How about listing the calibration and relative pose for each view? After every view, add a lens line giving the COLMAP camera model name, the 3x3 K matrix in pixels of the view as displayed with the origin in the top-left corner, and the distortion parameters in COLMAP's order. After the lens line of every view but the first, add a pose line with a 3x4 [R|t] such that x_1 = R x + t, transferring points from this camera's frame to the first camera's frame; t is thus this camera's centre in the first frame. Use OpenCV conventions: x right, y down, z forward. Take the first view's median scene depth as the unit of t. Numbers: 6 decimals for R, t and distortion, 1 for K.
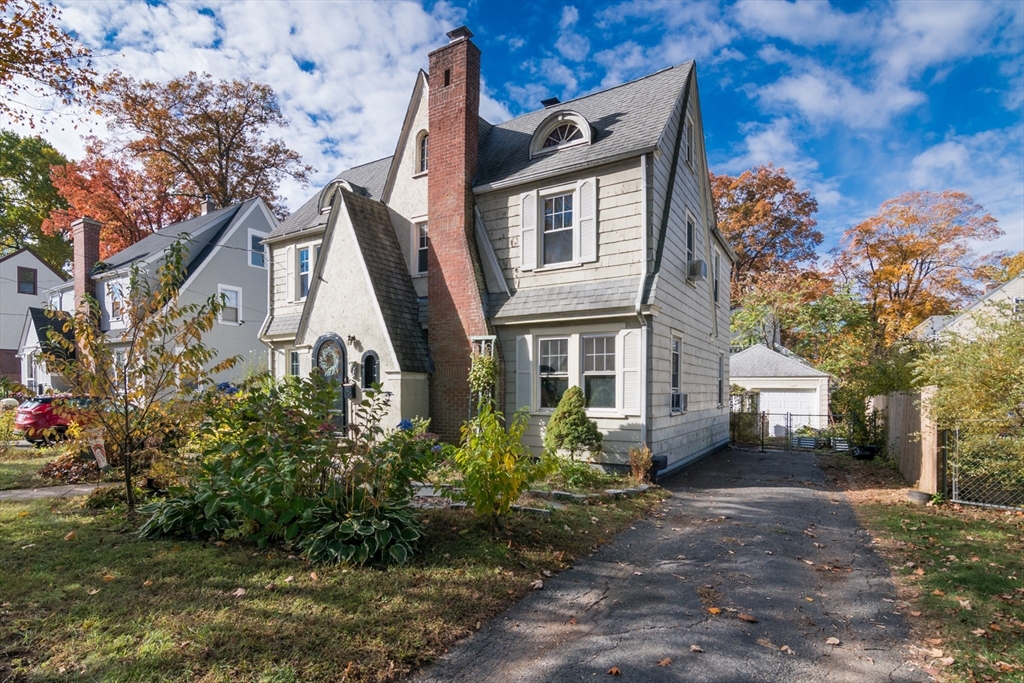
lens RADIAL K [[520.9, 0, 513.5], [0, 520.9, 394.6], [0, 0, 1]] dist [-0.002244, -0.000982]
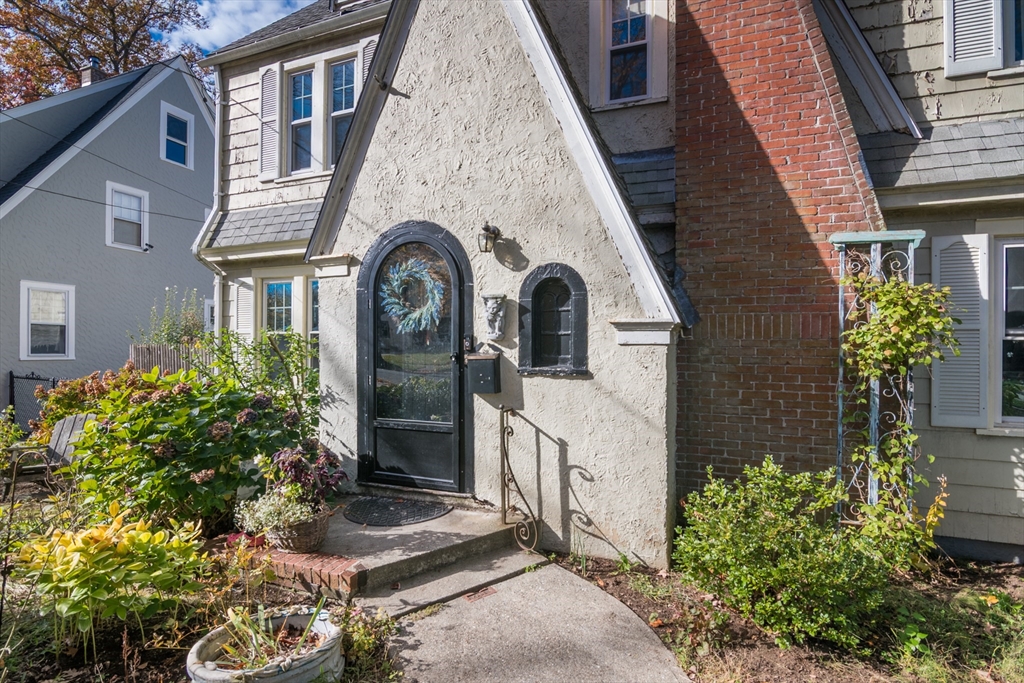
lens RADIAL K [[498.4, 0, 518.8], [0, 498.4, 345.2], [0, 0, 1]] dist [-0.013354, -0.002015]
pose [[0.984609, 0.003044, 0.174744, -0.360649], [-0.000318, 0.999878, -0.015628, -0.022728], [-0.174770, 0.015332, 0.984490, 0.657070]]
